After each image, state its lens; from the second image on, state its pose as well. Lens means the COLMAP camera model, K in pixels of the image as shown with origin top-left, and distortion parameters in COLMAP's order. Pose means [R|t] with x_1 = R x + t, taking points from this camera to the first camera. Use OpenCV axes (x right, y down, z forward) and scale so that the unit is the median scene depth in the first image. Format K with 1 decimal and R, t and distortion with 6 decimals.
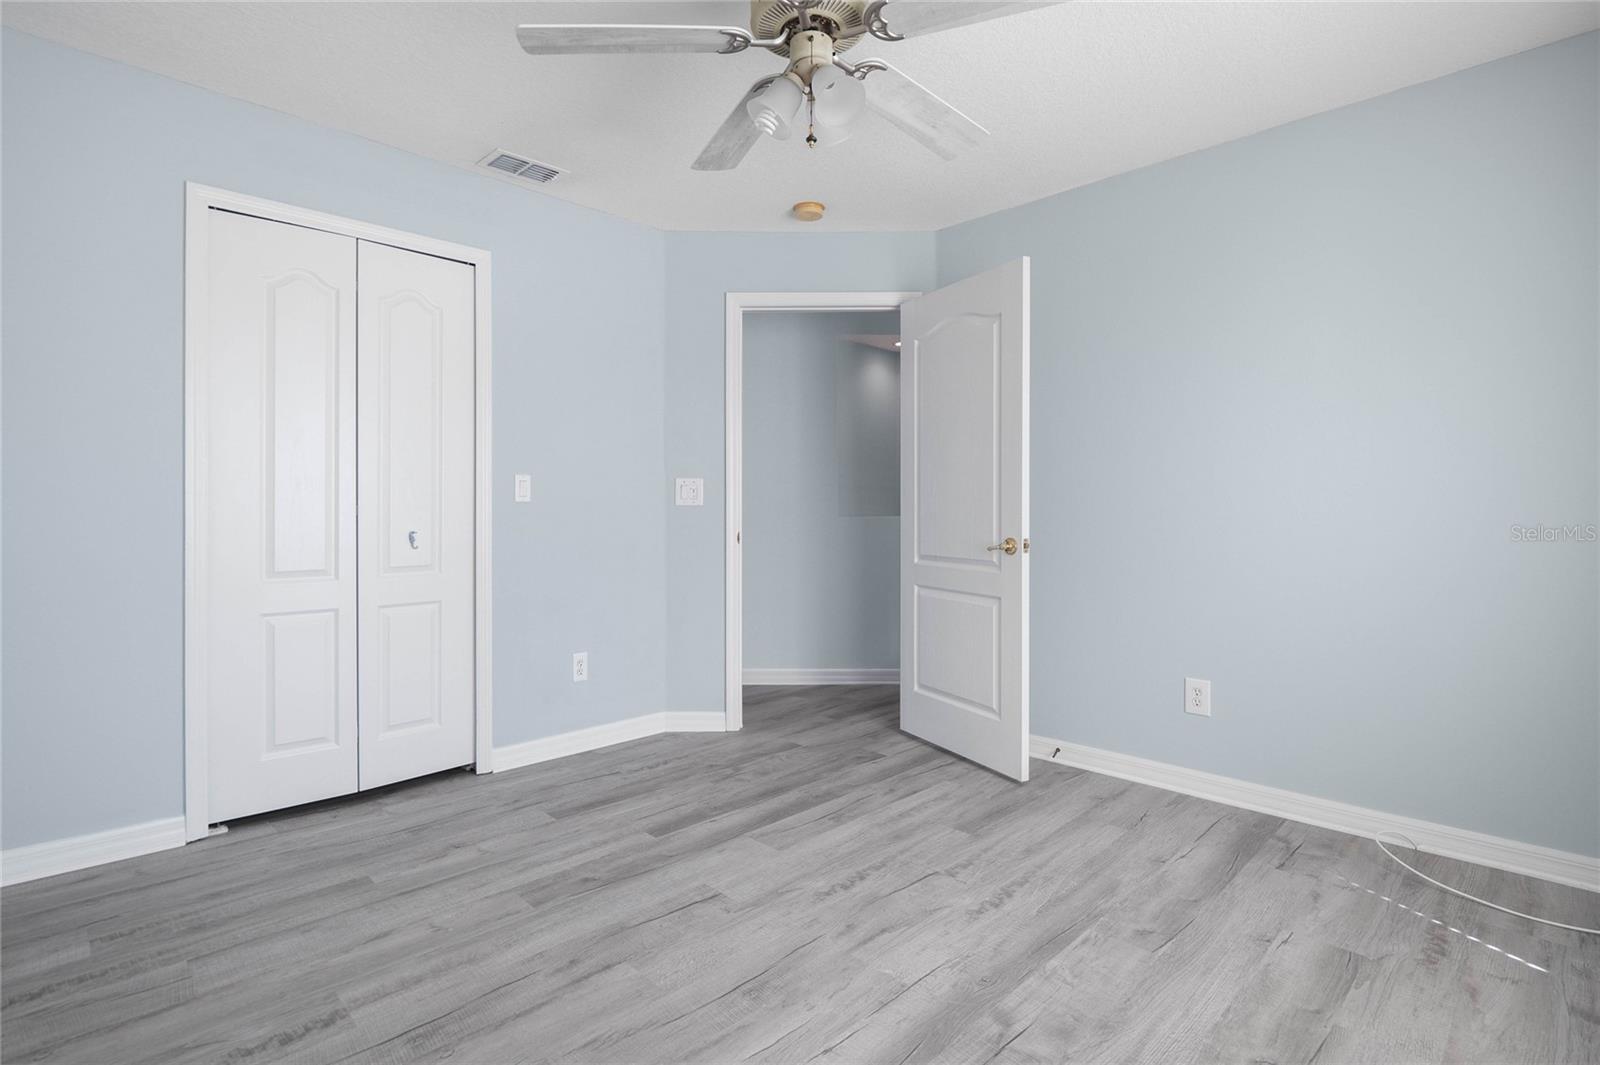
lens RADIAL K [[790.5, 0, 796.3], [0, 790.5, 515.6], [0, 0, 1]] dist [0.003553, -0.016911]
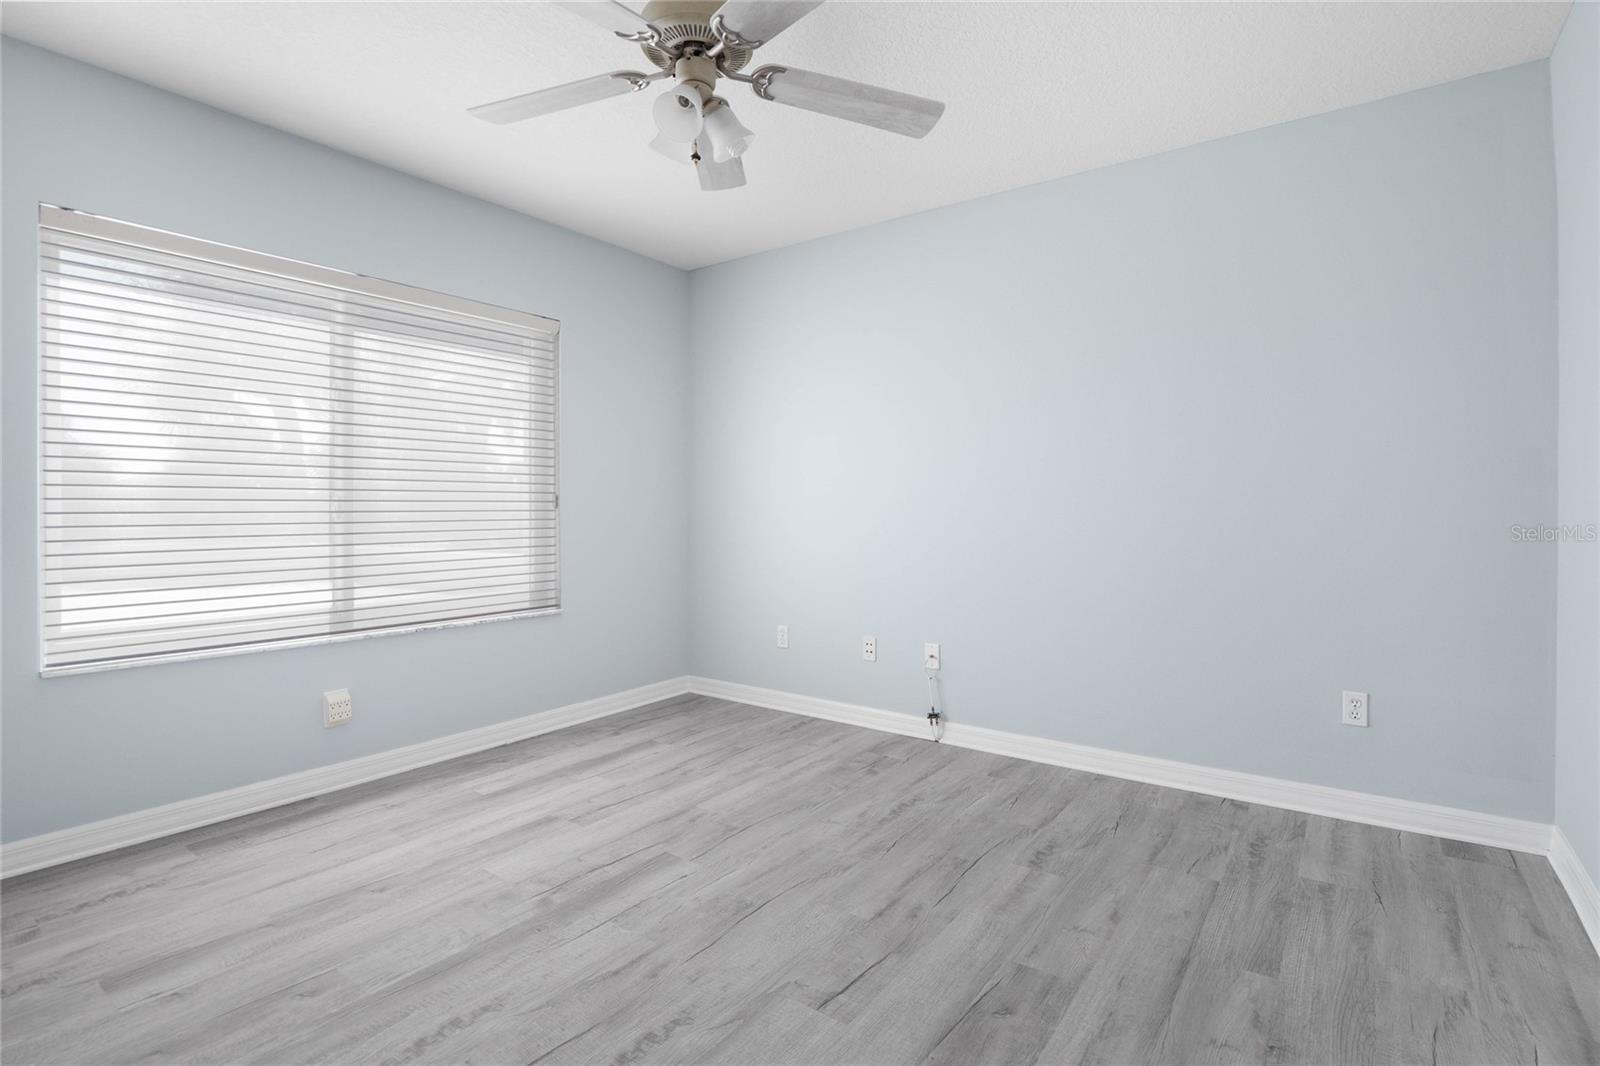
lens RADIAL K [[790.5, 0, 796.3], [0, 790.5, 516.1], [0, 0, 1]] dist [0.003553, -0.016911]
pose [[-0.987963, -0.000323, -0.154693, 0.047555], [-0.003018, 0.999848, 0.017184, -0.010648], [0.154664, 0.017444, -0.987813, 1.945579]]
